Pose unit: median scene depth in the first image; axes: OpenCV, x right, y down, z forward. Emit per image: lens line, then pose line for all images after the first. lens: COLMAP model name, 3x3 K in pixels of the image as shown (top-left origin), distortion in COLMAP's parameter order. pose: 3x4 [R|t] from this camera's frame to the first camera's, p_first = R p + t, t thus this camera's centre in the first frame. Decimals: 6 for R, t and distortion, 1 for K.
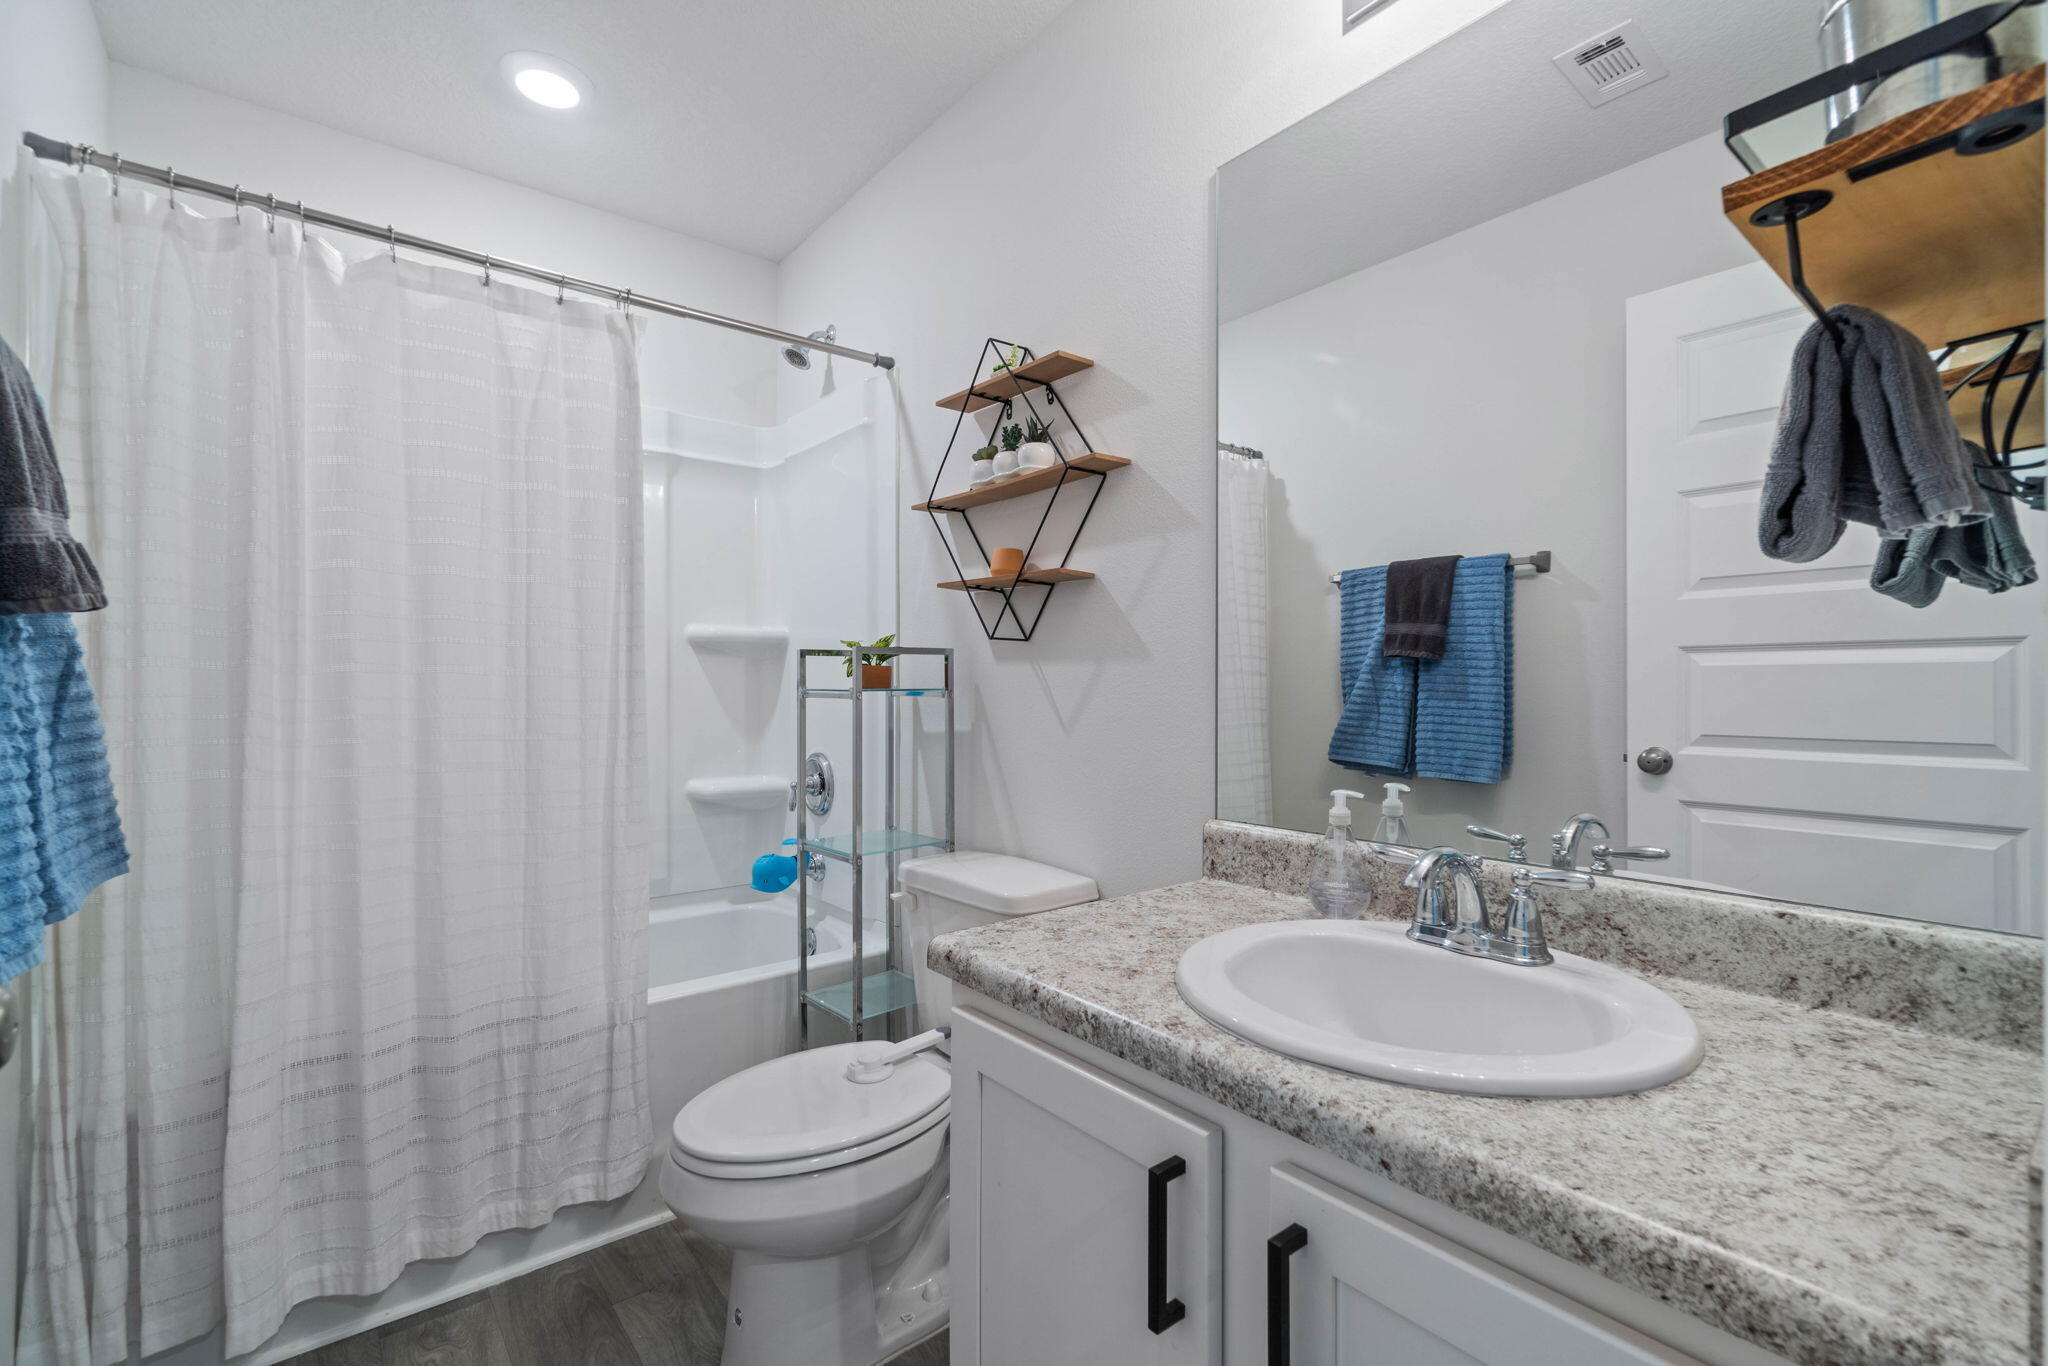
lens RADIAL K [[895.9, 0, 1022.4], [0, 895.9, 685.8], [0, 0, 1]] dist [-0.000516, 0.000235]
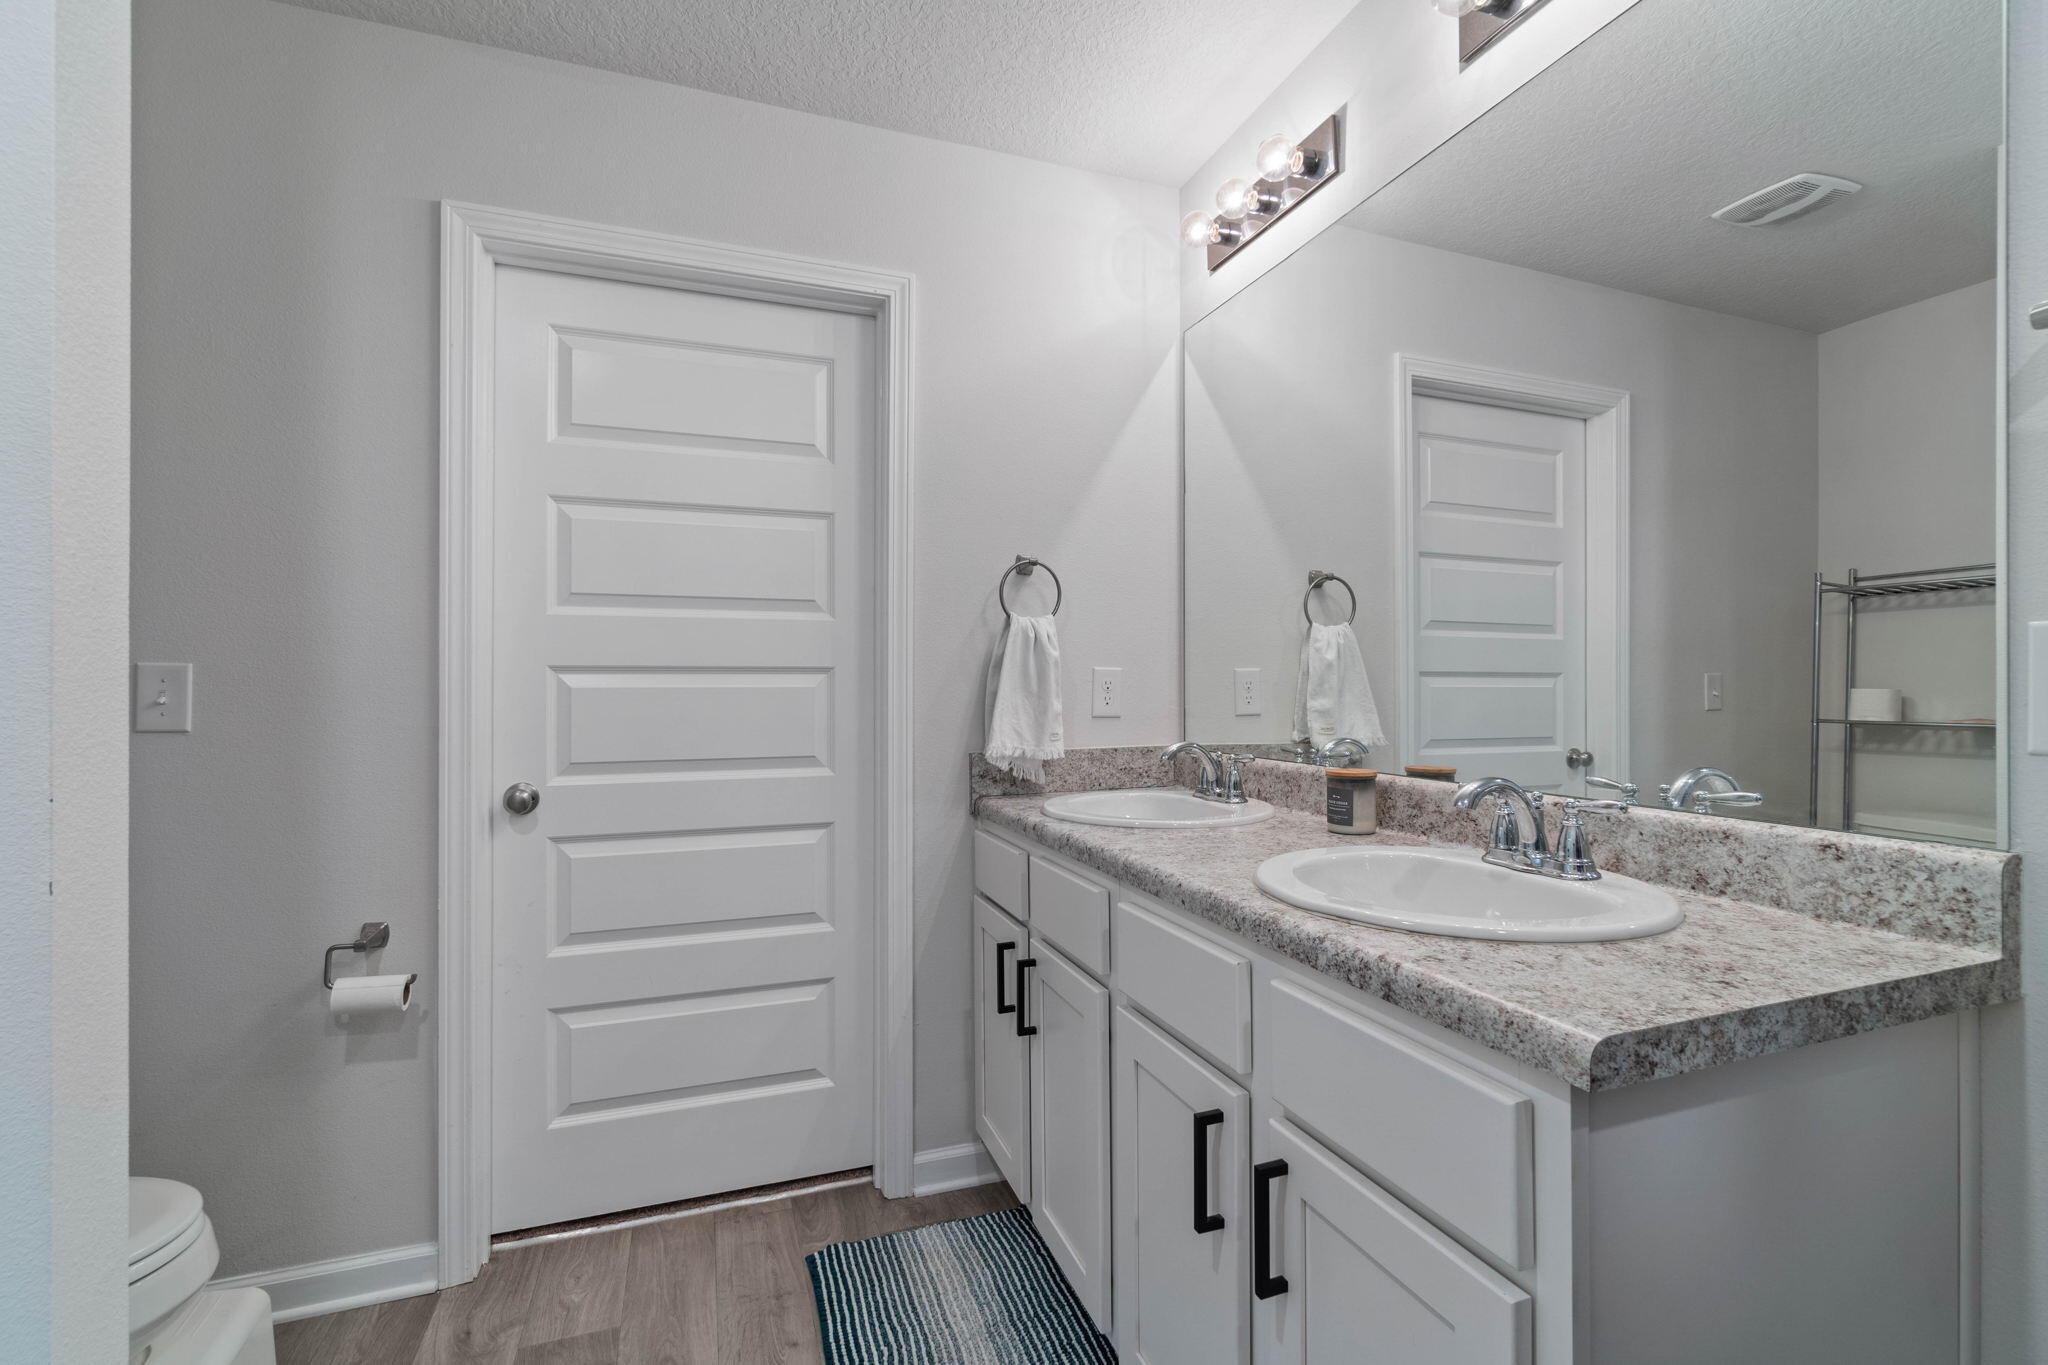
lens RADIAL K [[895.9, 0, 1022.4], [0, 895.9, 685.3], [0, 0, 1]] dist [-0.000516, 0.000235]
pose [[0.946733, -0.008245, -0.321914, 0.503542], [0.009232, 0.999956, 0.001539, 0.054760], [0.321887, -0.004429, 0.946768, -0.638585]]
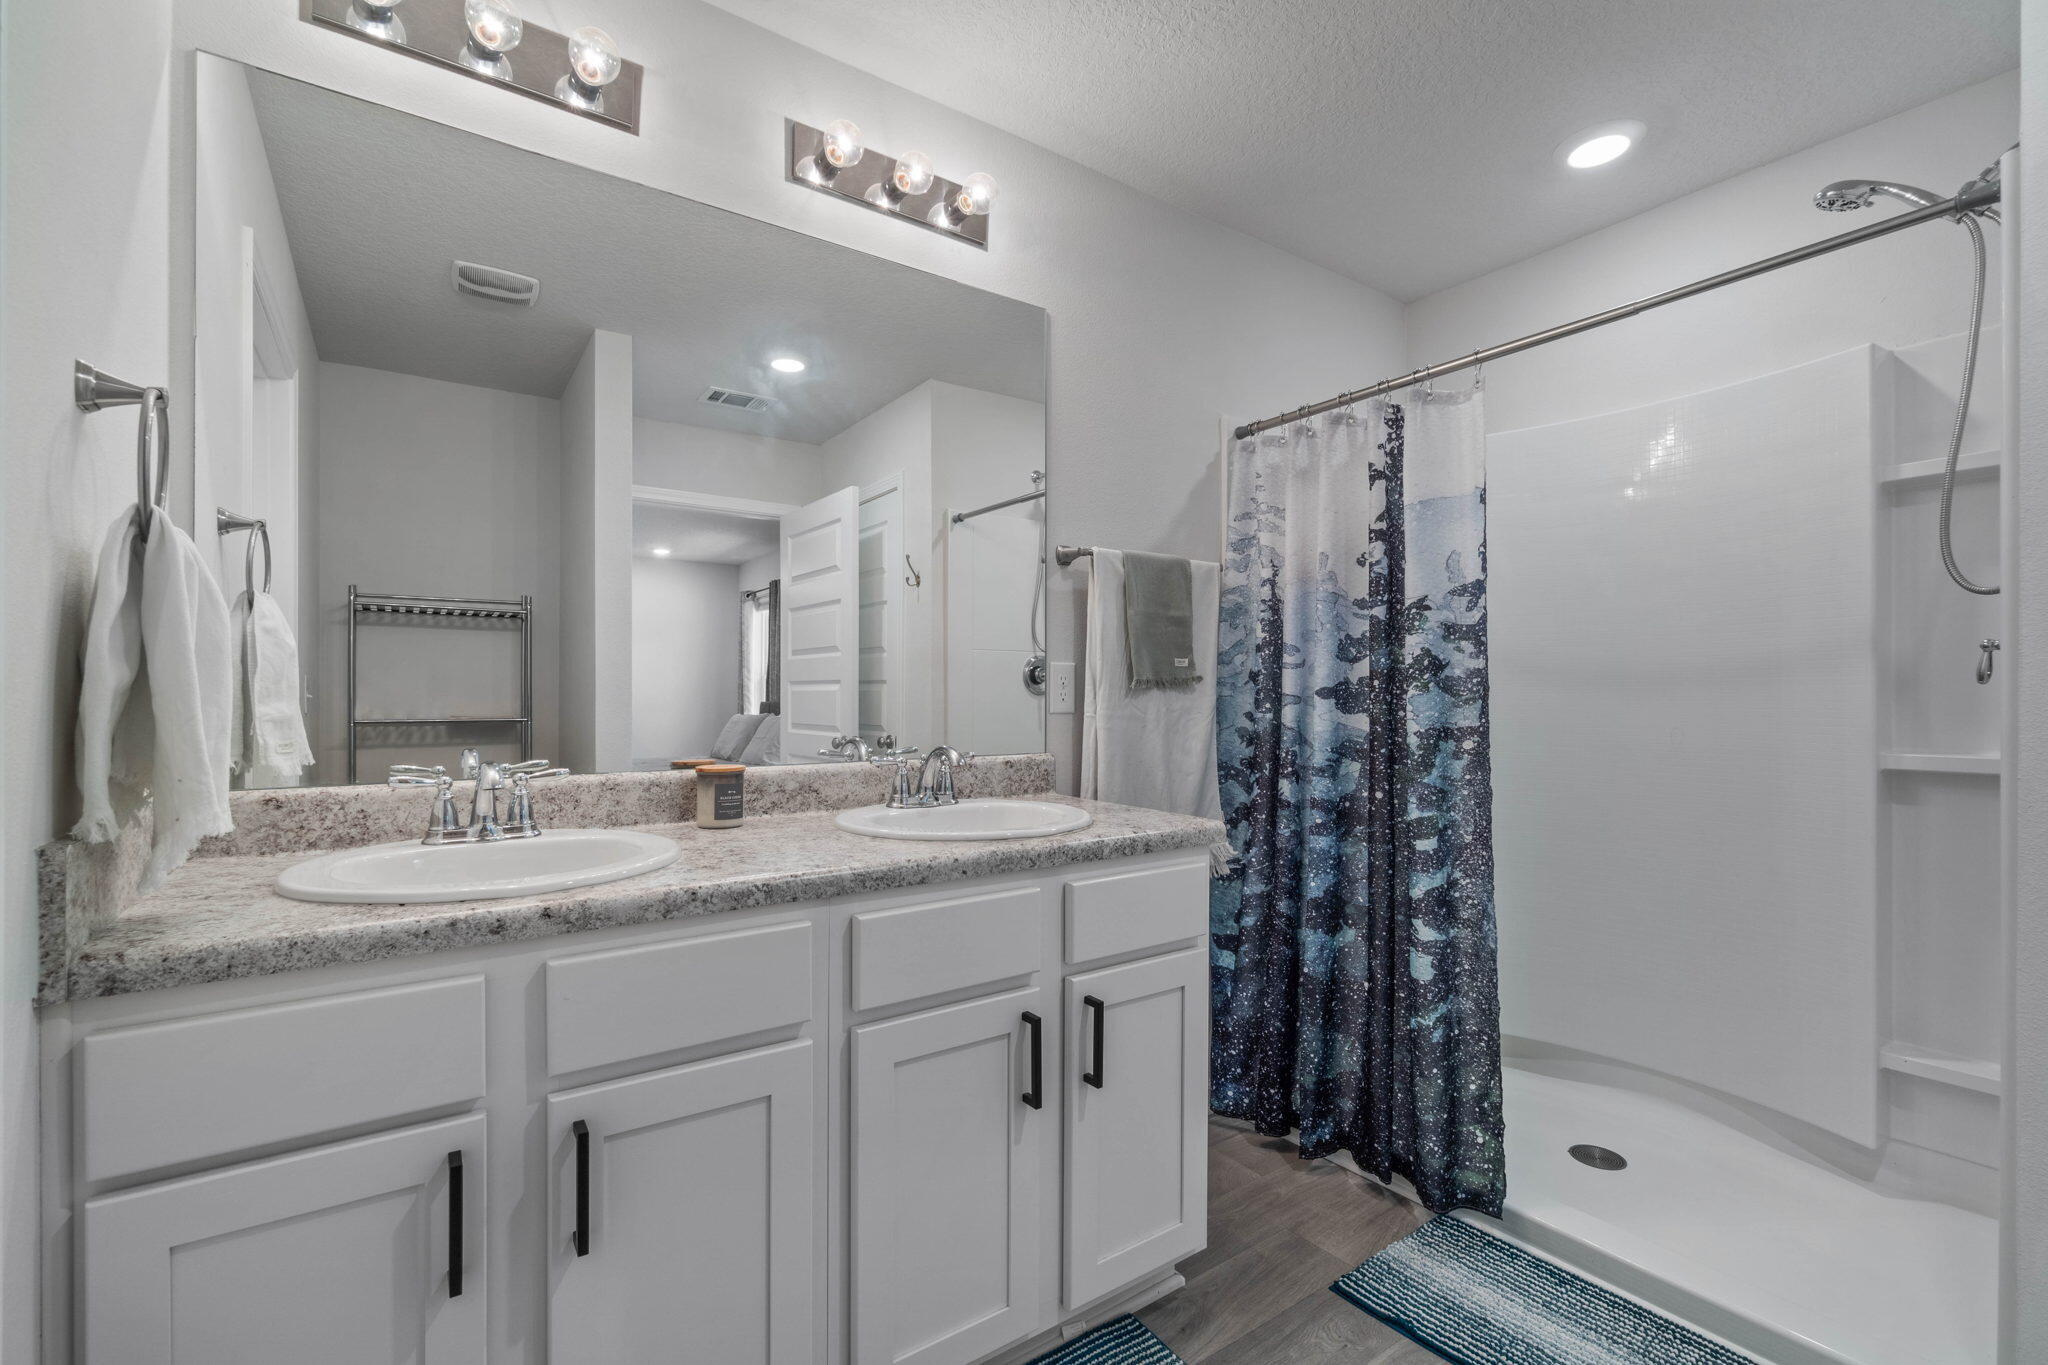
lens RADIAL K [[895.9, 0, 1022.4], [0, 895.9, 685.3], [0, 0, 1]] dist [-0.000516, 0.000235]
pose [[0.068096, 0.003741, 0.997672, -1.228838], [-0.004560, 0.999984, -0.003438, 0.072006], [-0.997668, -0.004316, 0.068112, 0.522046]]
